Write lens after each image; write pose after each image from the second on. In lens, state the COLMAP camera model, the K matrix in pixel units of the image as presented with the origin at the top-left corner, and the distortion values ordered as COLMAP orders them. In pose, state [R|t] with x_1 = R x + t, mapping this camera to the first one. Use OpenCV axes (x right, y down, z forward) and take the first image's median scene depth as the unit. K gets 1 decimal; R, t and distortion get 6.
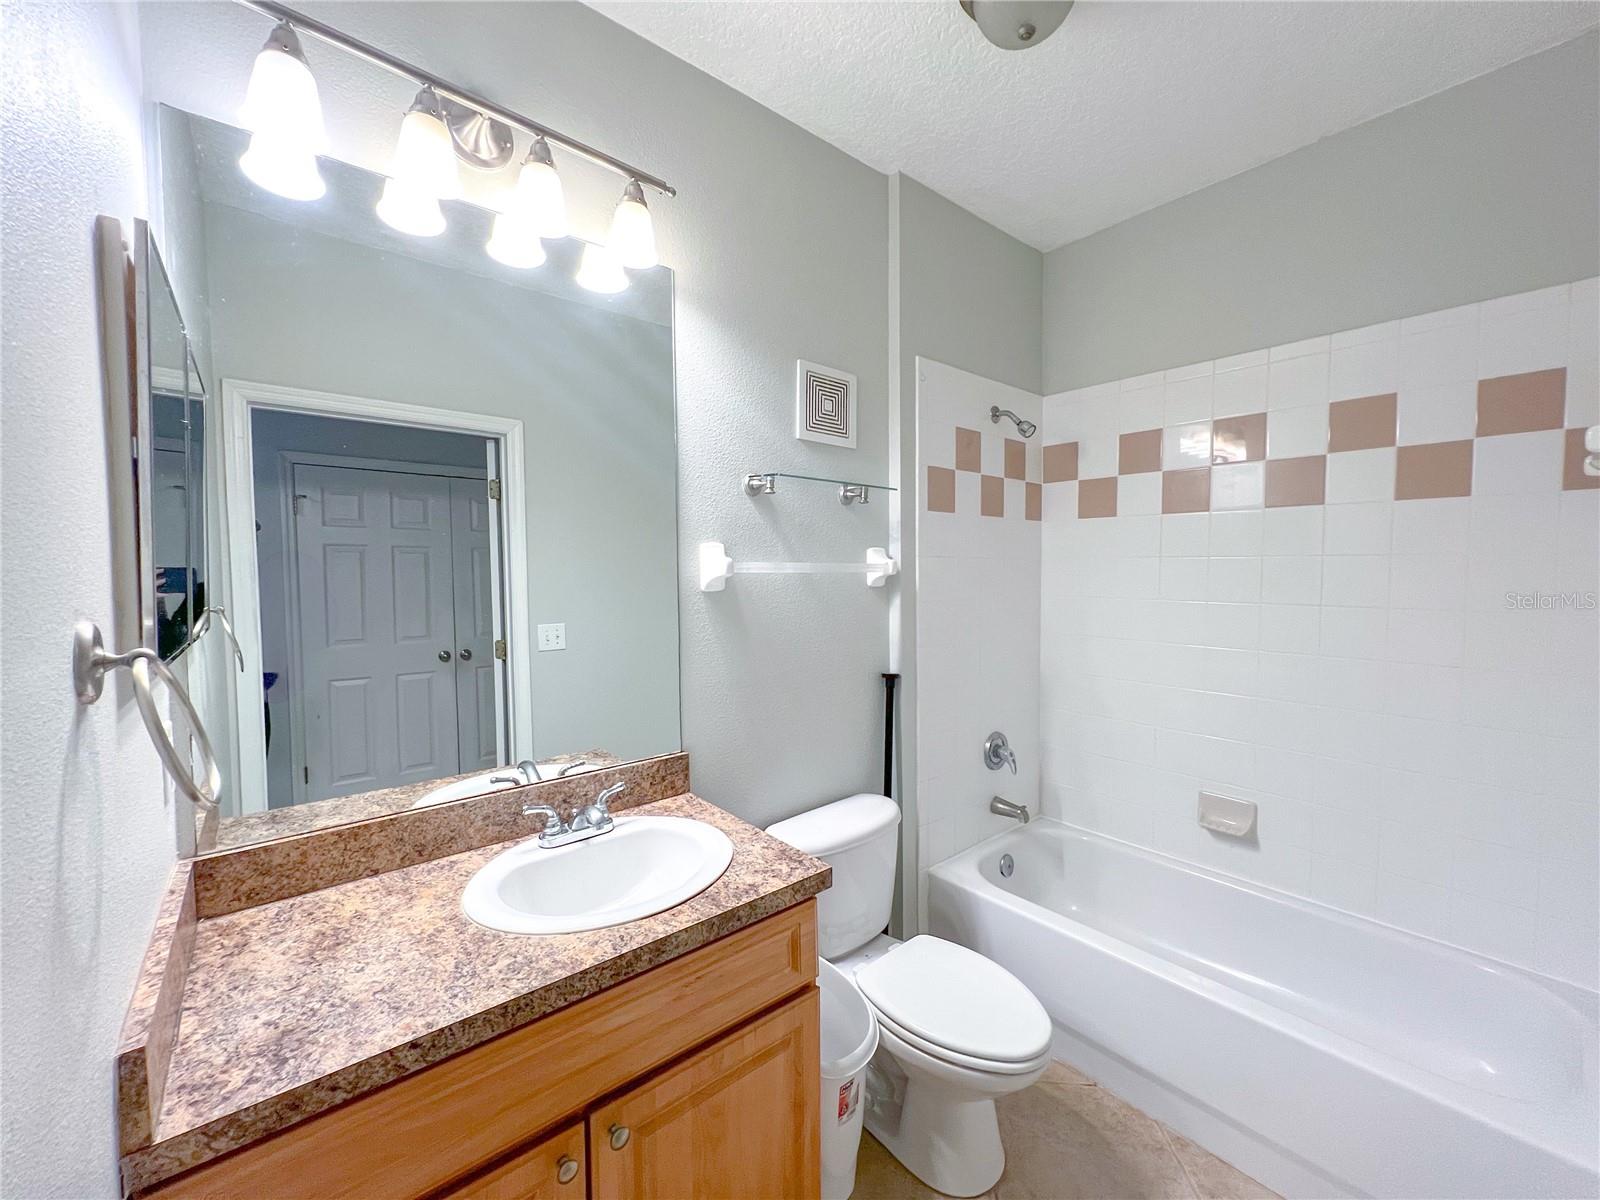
lens RADIAL K [[639.6, 0, 805.4], [0, 639.6, 601.0], [0, 0, 1]] dist [0.000688, -0.000307]
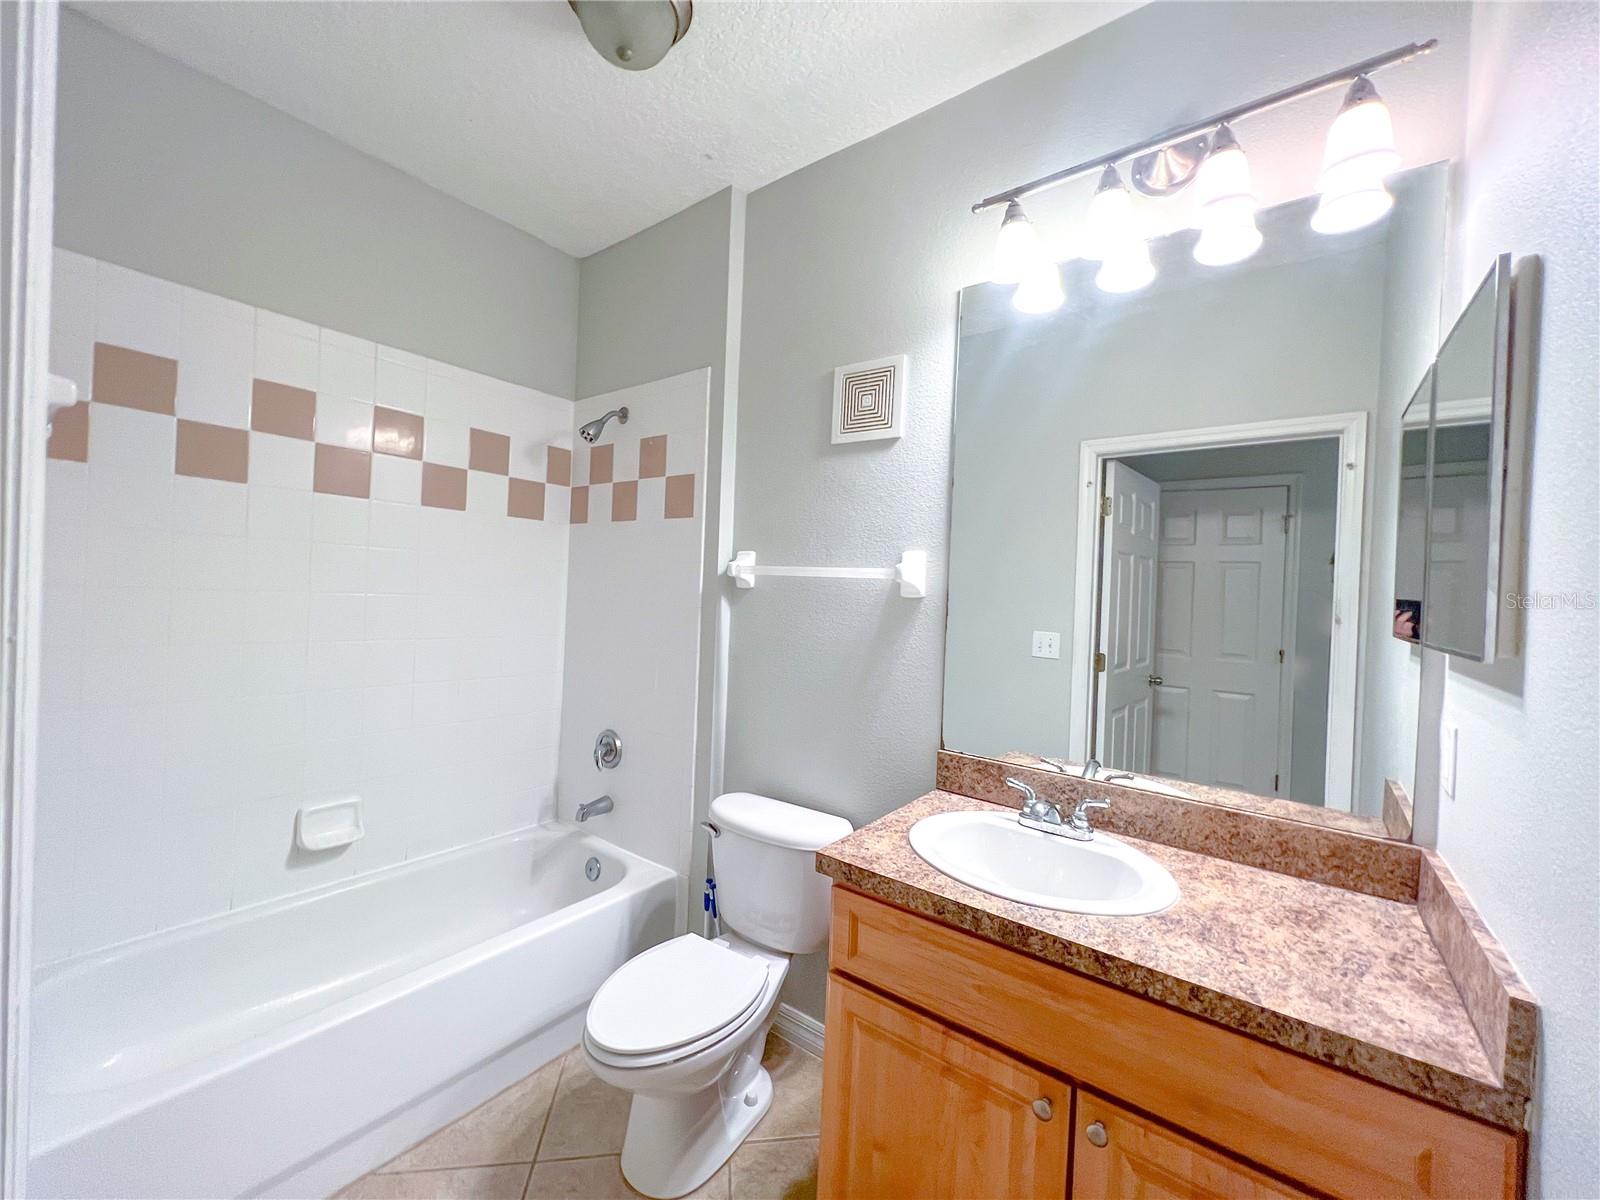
lens RADIAL K [[639.6, 0, 810.5], [0, 639.6, 594.2], [0, 0, 1]] dist [0.000688, -0.000307]
pose [[-0.230617, -0.012079, 0.972970, -0.471540], [0.007499, 0.999871, 0.014190, -0.007617], [-0.973016, 0.010568, -0.230496, 0.607388]]
